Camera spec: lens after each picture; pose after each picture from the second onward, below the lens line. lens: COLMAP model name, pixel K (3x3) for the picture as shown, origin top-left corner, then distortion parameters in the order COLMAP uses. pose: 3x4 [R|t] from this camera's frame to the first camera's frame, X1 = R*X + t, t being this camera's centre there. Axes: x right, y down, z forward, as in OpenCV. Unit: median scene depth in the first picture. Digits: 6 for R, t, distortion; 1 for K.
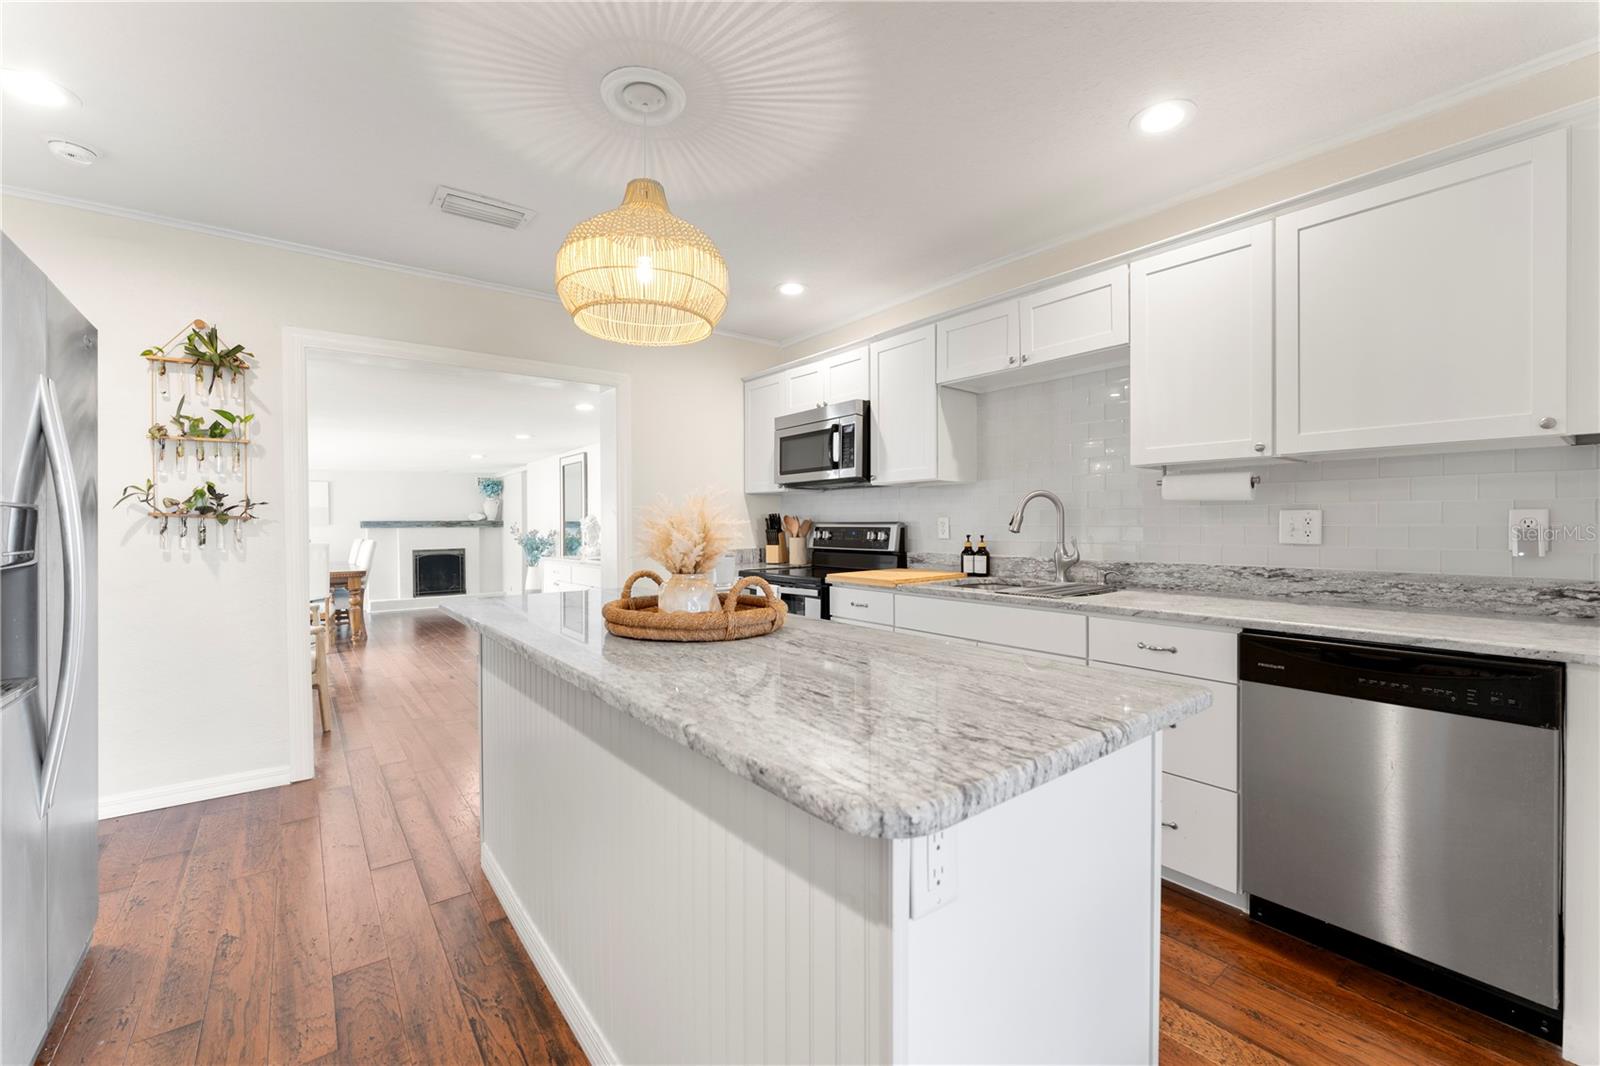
lens RADIAL K [[652.9, 0, 798.5], [0, 652.9, 528.2], [0, 0, 1]] dist [-0.001064, 0.000036]
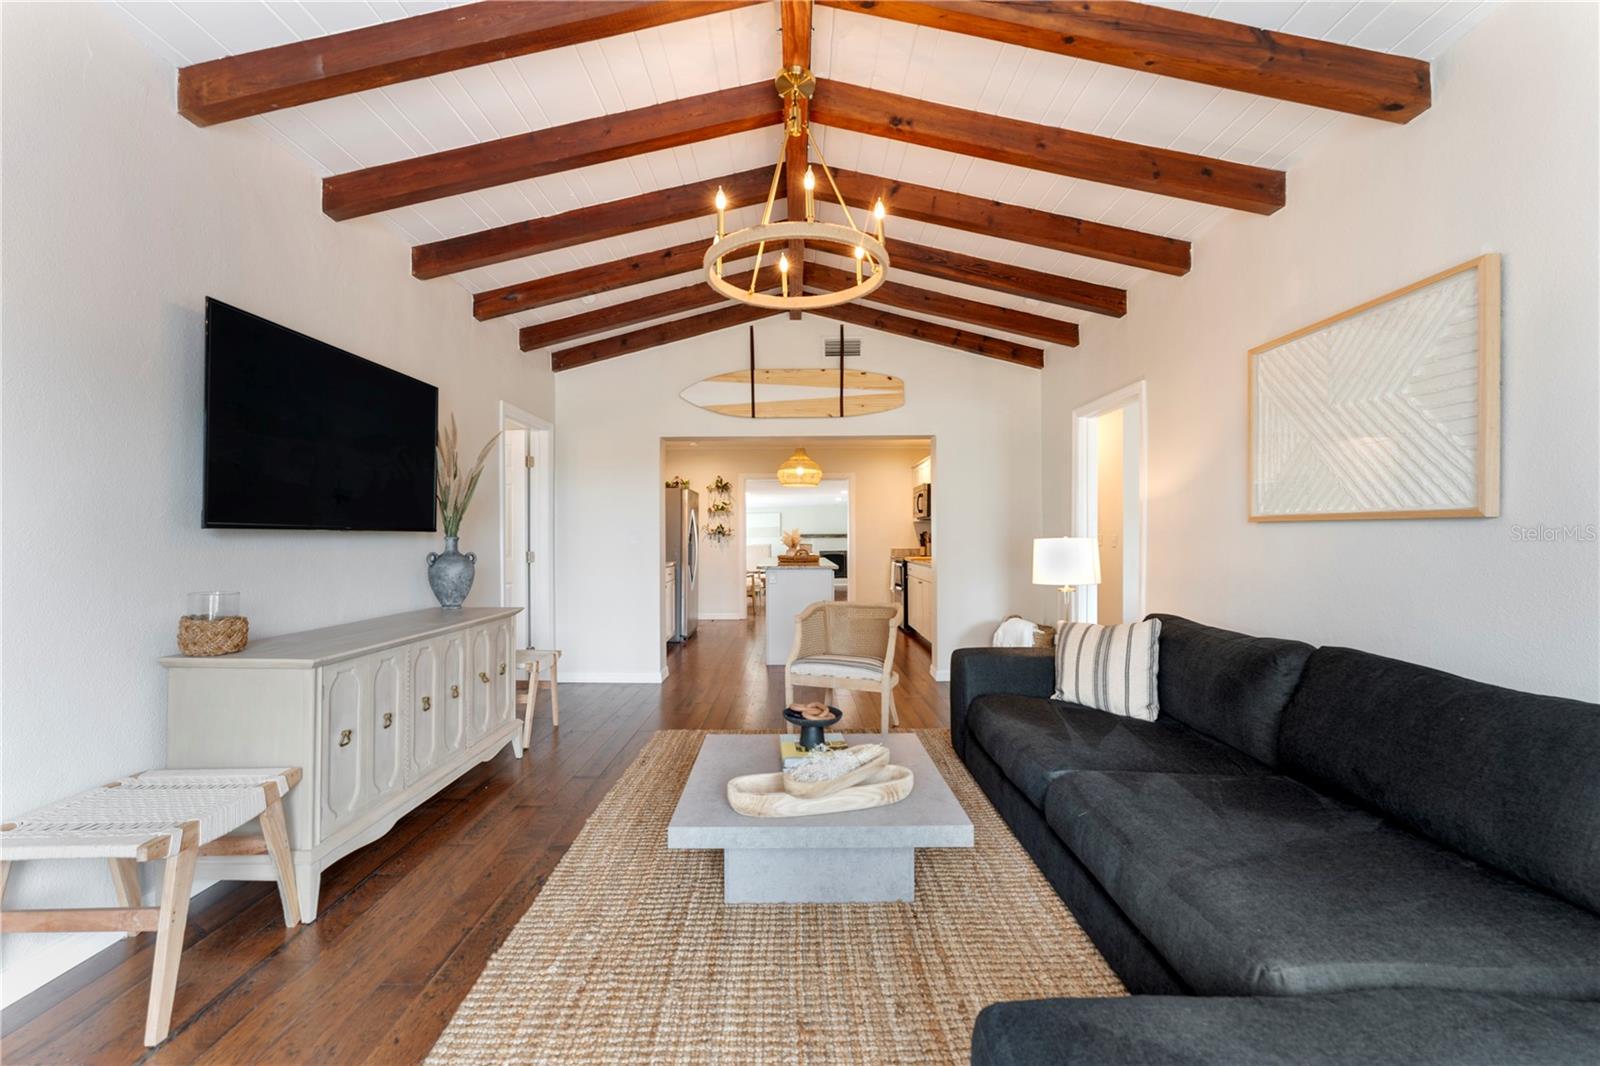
lens RADIAL K [[652.9, 0, 798.5], [0, 652.9, 528.2], [0, 0, 1]] dist [-0.001064, 0.000036]
pose [[0.794335, -0.009037, -0.607413, 1.434247], [-0.005825, 0.999730, -0.022491, 0.023898], [0.607453, 0.021403, 0.794068, -1.402168]]
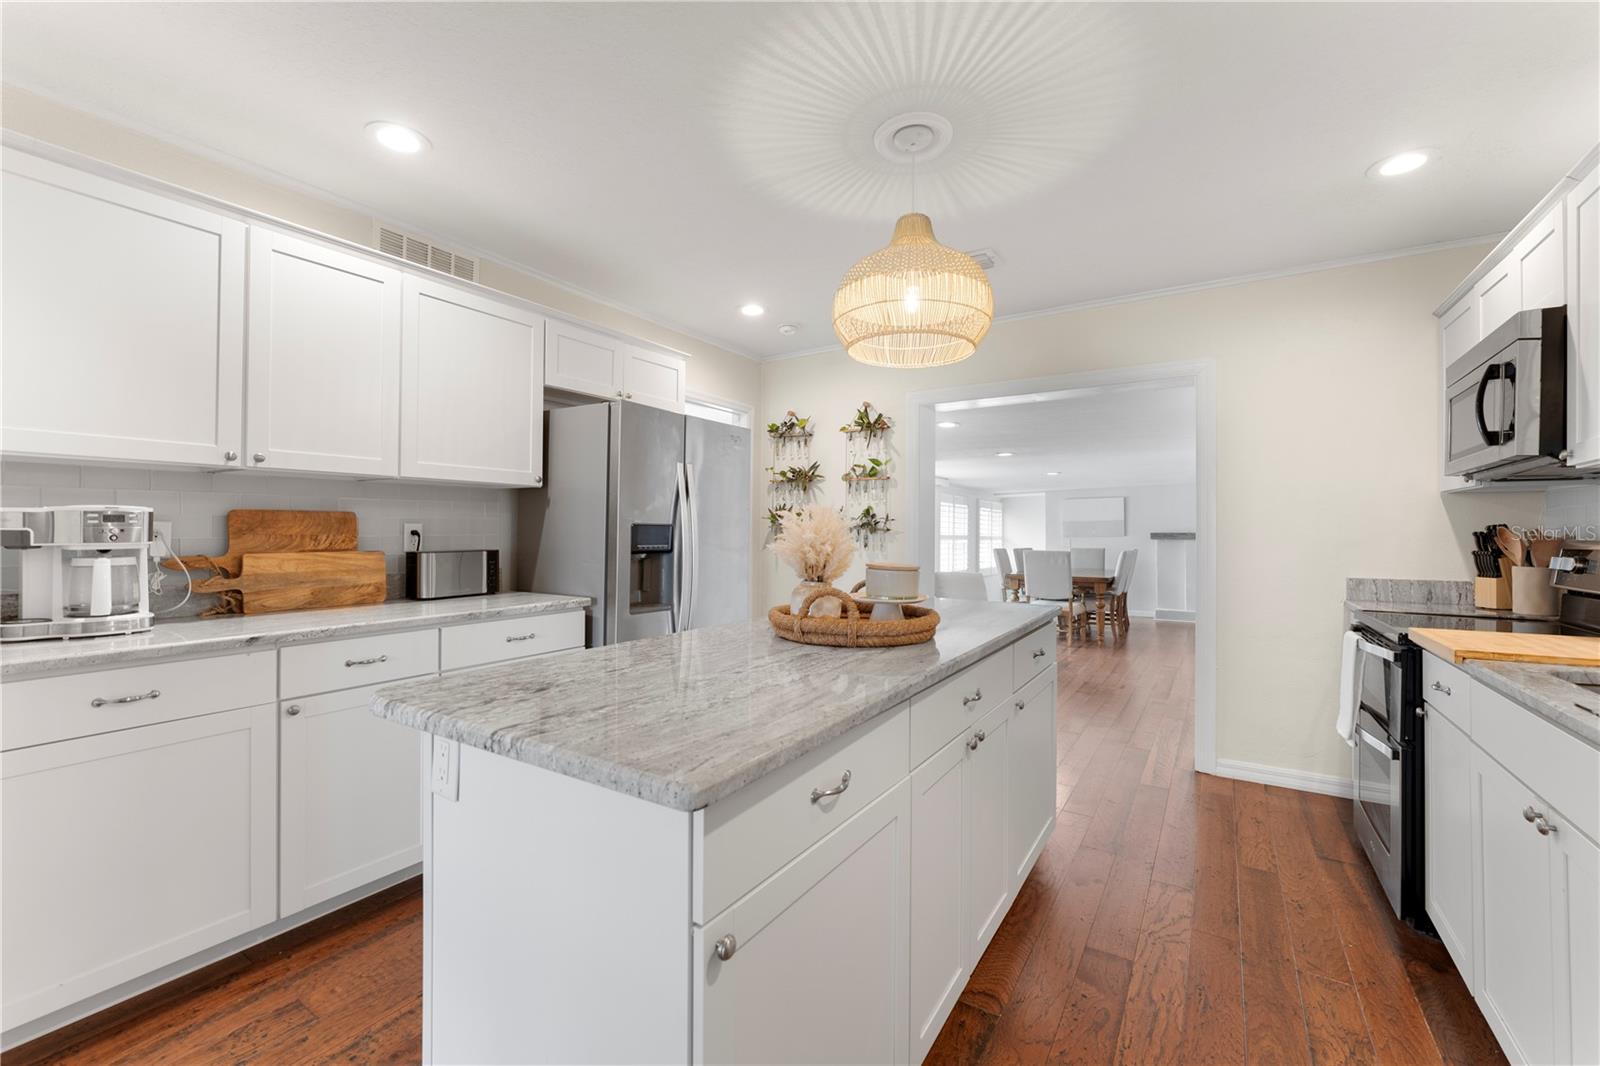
lens RADIAL K [[661.0, 0, 801.4], [0, 661.0, 526.7], [0, 0, 1]] dist [-0.001415, -0.000027]
pose [[0.338722, -0.001955, -0.940885, 0.496946], [-0.017239, 0.999817, -0.008284, -0.007610], [0.940729, 0.019026, 0.338626, 0.327178]]
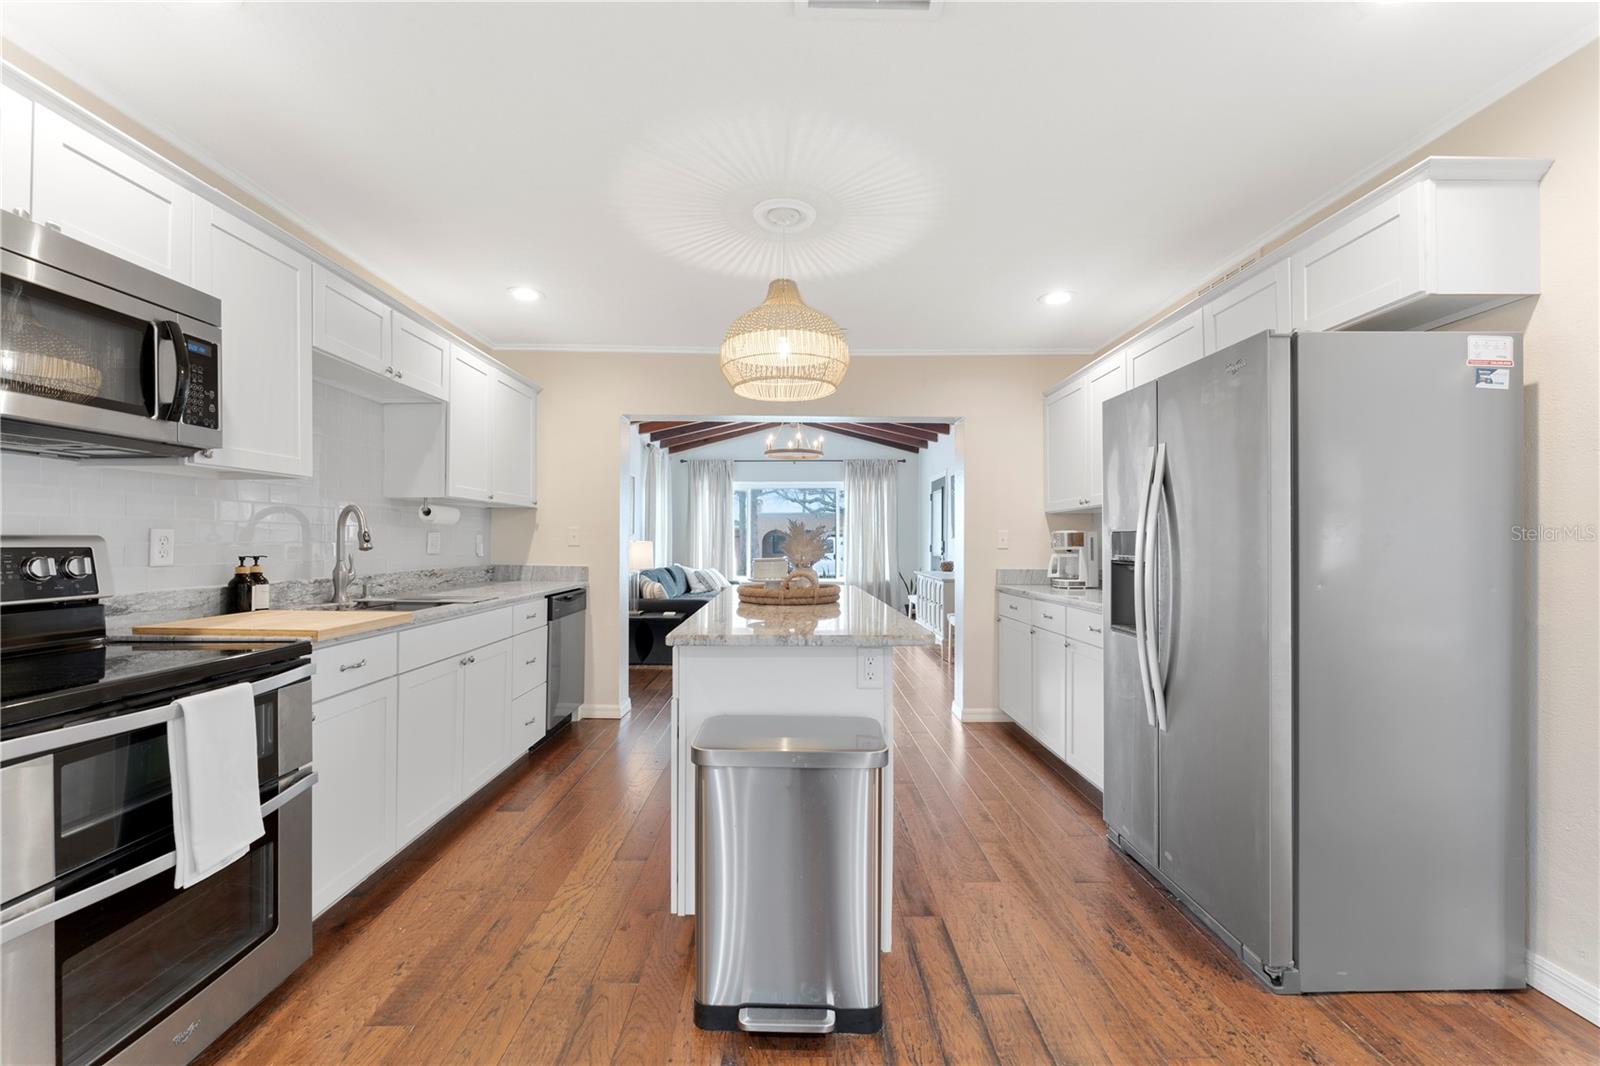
lens RADIAL K [[652.9, 0, 798.5], [0, 652.9, 528.2], [0, 0, 1]] dist [-0.001064, 0.000036]
pose [[-0.795295, 0.016093, 0.606009, -0.735479], [0.008453, 0.999845, -0.015459, -0.004609], [-0.606164, -0.007171, -0.795308, 1.410718]]
